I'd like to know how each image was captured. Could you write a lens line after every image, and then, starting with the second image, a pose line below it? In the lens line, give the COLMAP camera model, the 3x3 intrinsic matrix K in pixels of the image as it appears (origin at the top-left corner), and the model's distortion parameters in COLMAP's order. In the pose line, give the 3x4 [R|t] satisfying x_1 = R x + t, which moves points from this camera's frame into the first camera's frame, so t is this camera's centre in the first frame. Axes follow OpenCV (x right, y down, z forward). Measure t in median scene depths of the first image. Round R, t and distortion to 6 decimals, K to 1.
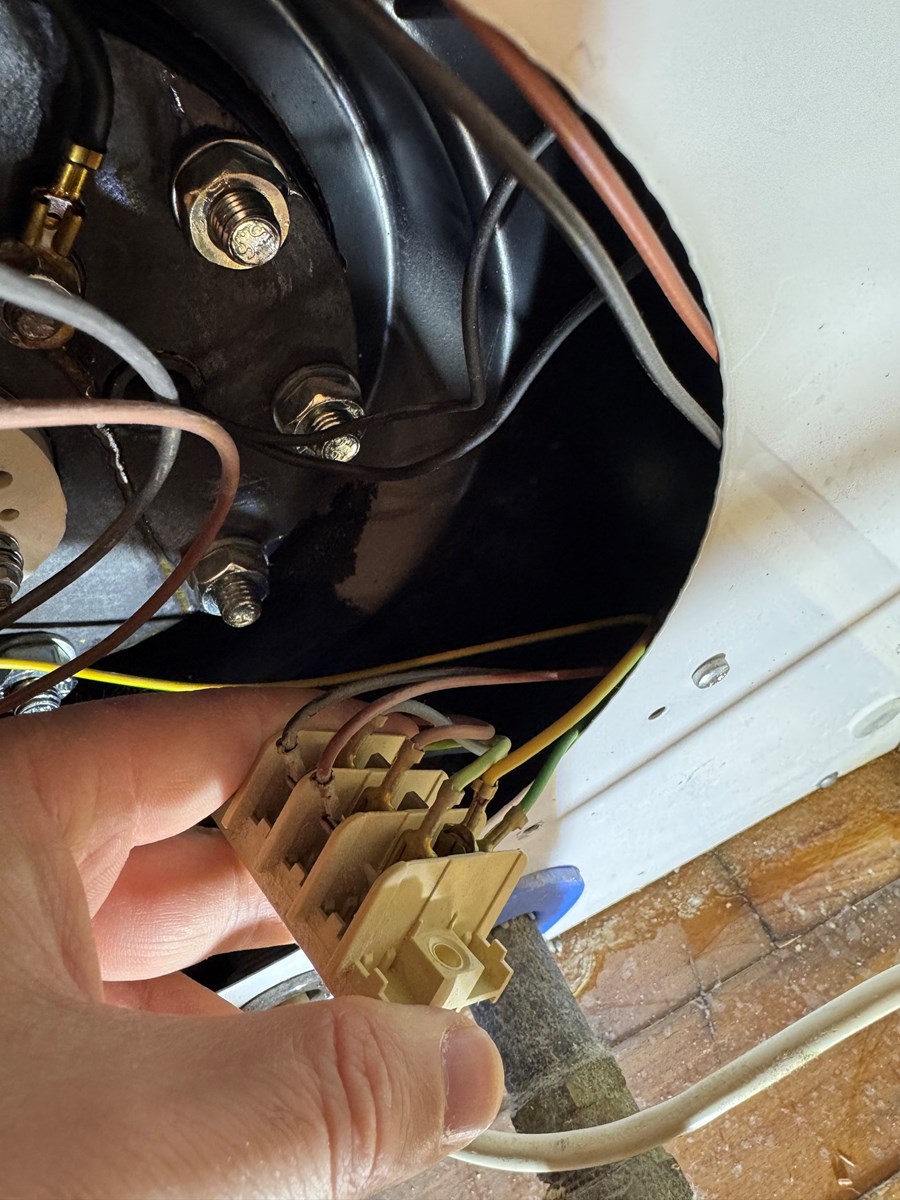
lens RADIAL K [[847.2, 0, 451.9], [0, 847.2, 554.2], [0, 0, 1]] dist [-0.008514, 0.001502]
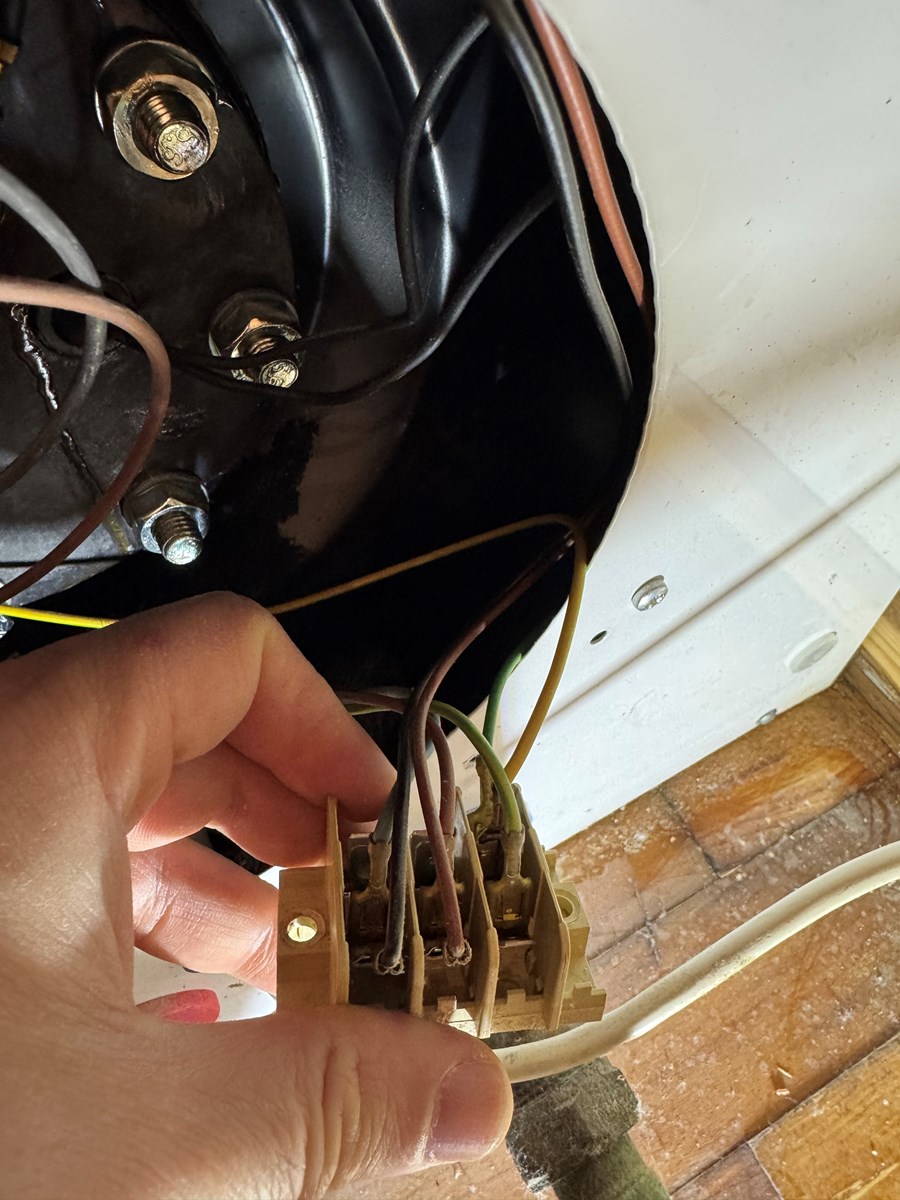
lens RADIAL K [[847.2, 0, 451.9], [0, 847.2, 554.2], [0, 0, 1]] dist [-0.008514, 0.001502]
pose [[0.998275, -0.015993, 0.056498, 0.007414], [0.014139, 0.999353, 0.033066, 0.036280], [-0.056991, -0.032210, 0.997855, -0.001608]]
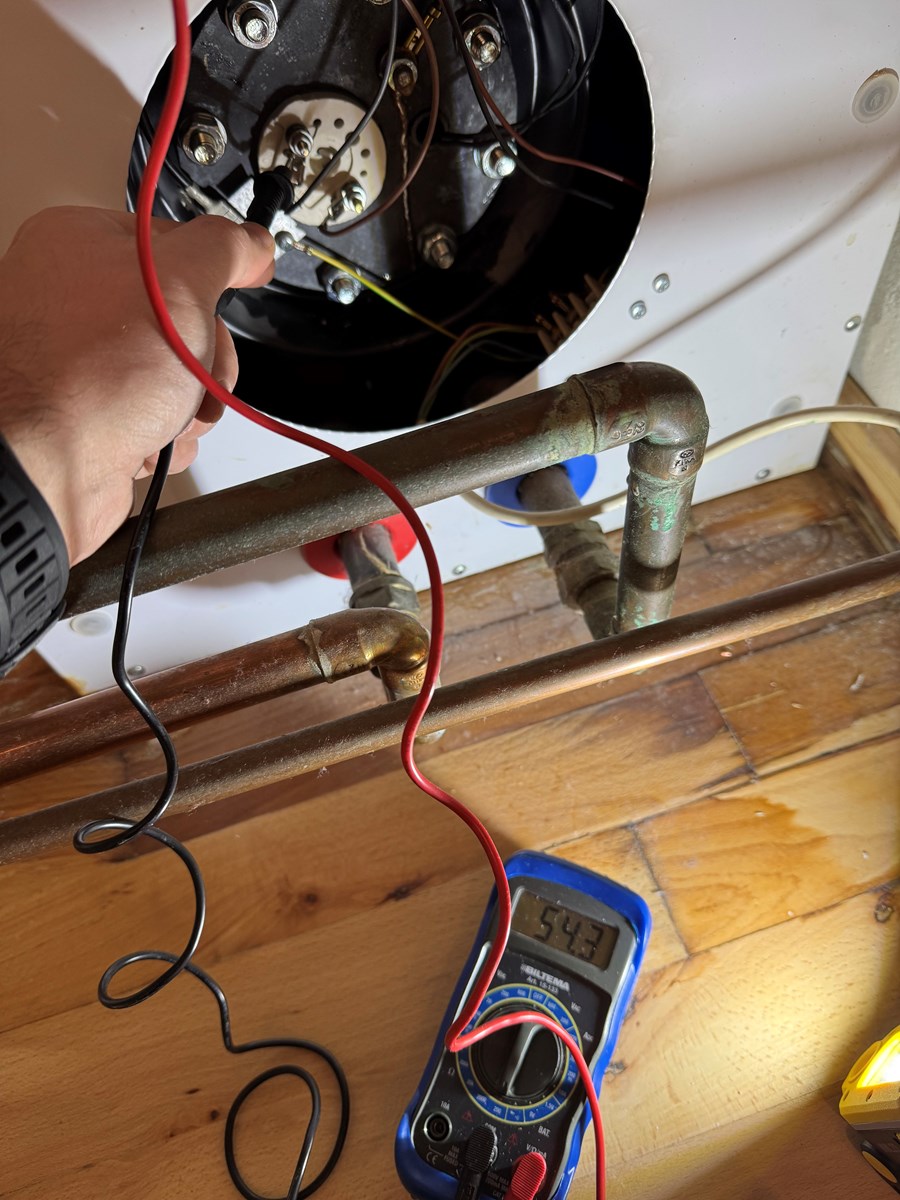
lens RADIAL K [[852.0, 0, 452.4], [0, 852.0, 583.7], [0, 0, 1]] dist [0.038041, -0.094668]
pose [[0.988549, 0.118127, -0.093895, 0.047007], [-0.113722, 0.992204, 0.050974, 0.567798], [0.099184, -0.039712, 0.994276, -0.847774]]
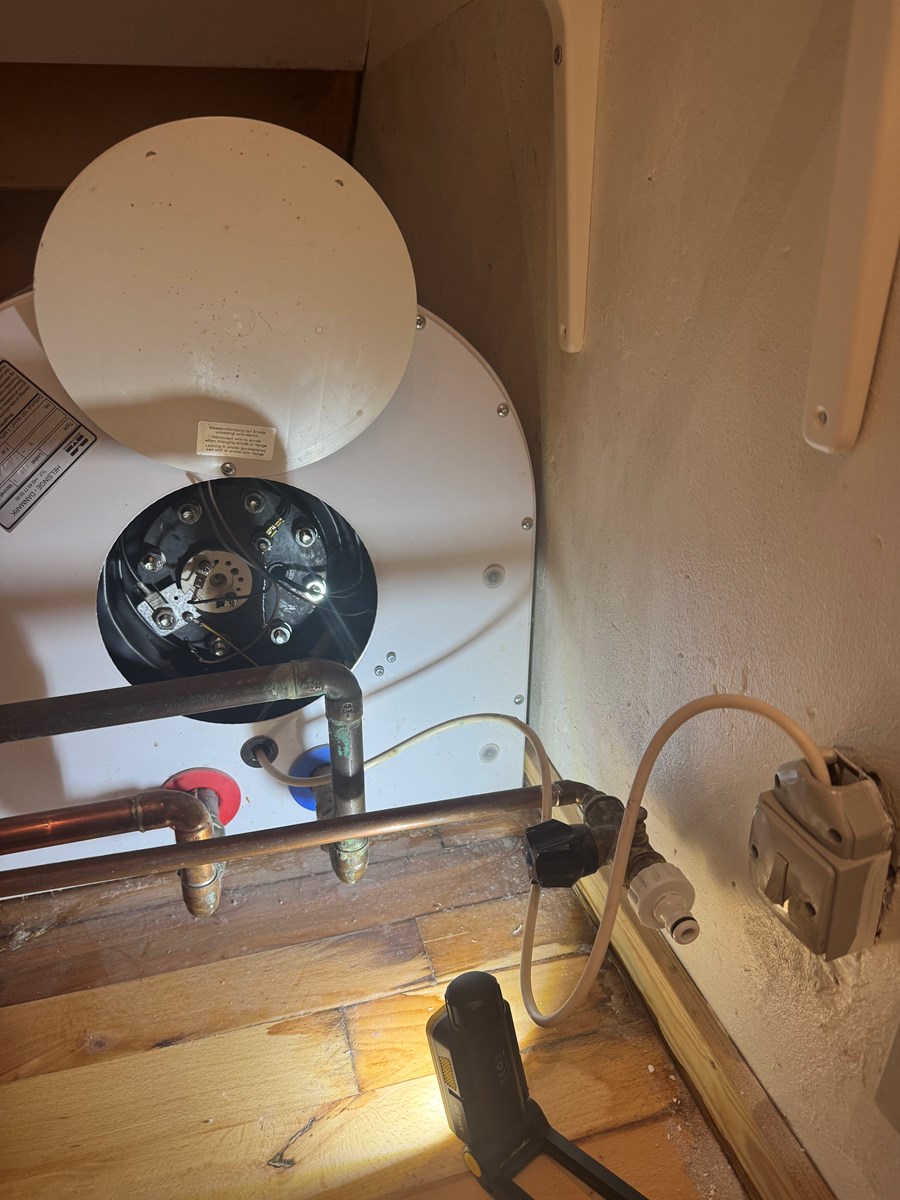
lens RADIAL K [[822.0, 0, 449.1], [0, 822.0, 611.0], [0, 0, 1]] dist [0.080390, -0.128904]
pose [[0.981403, 0.160525, -0.105260, 0.624507], [-0.190902, 0.873630, -0.447578, 1.075331], [0.020111, 0.459349, 0.888028, -1.672370]]
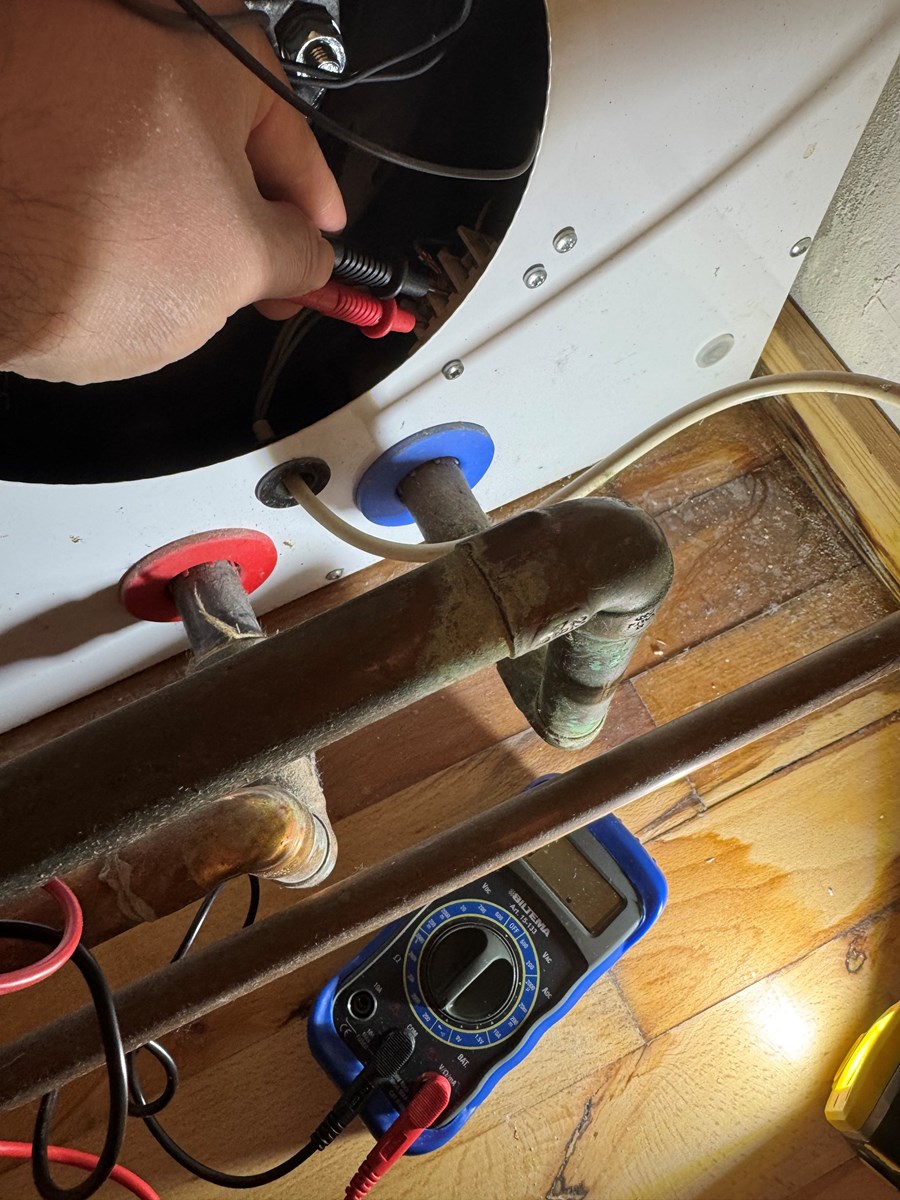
lens RADIAL K [[847.2, 0, 451.9], [0, 847.2, 554.2], [0, 0, 1]] dist [-0.008514, 0.001502]
pose [[0.998990, 0.021652, 0.039383, 0.030373], [-0.029665, 0.975962, 0.215914, 0.251009], [-0.033762, -0.216865, 0.975618, -0.438169]]
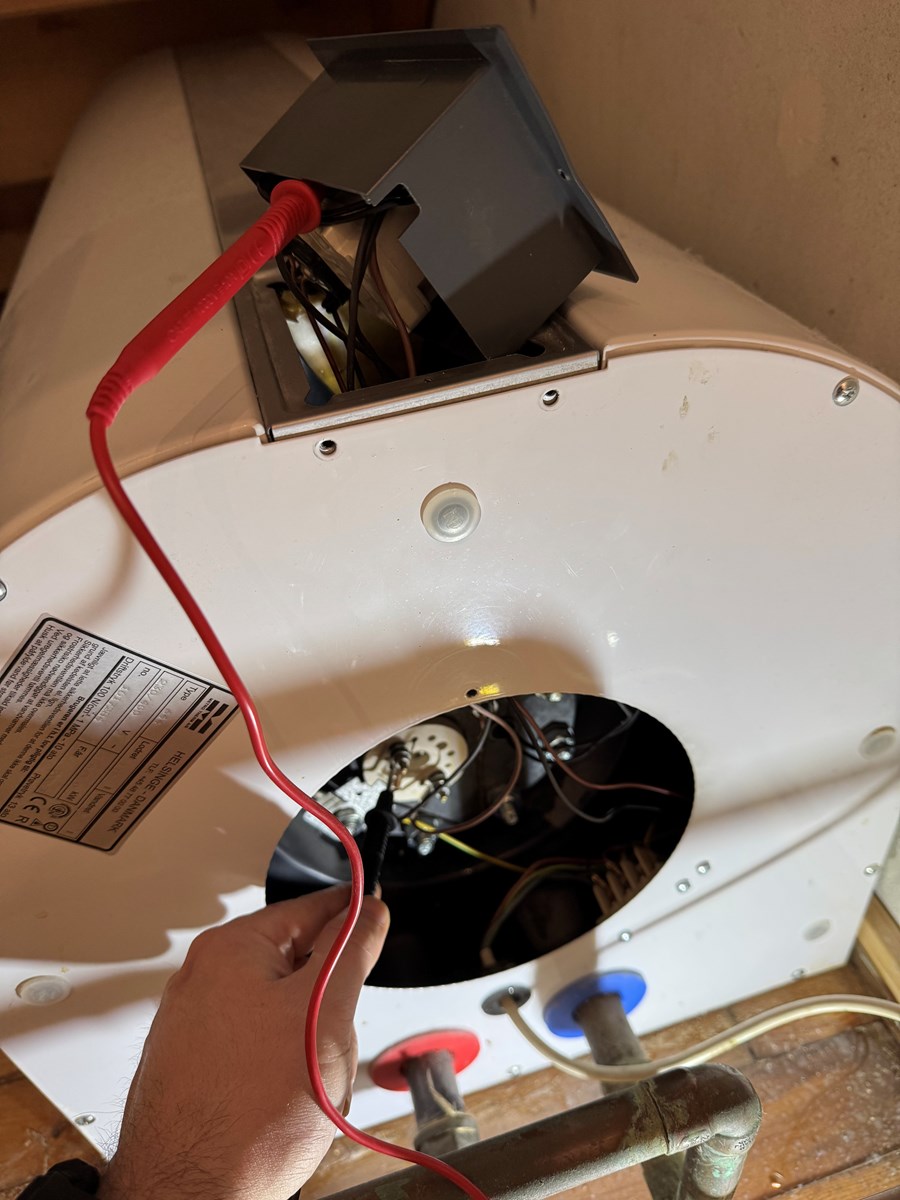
lens RADIAL K [[858.8, 0, 470.8], [0, 858.8, 630.6], [0, 0, 1]] dist [-0.003210, -0.005902]
pose [[0.985779, 0.114239, -0.123243, -0.094240], [-0.138262, 0.968213, -0.208441, 0.058310], [0.095513, 0.222516, 0.970239, -1.128442]]
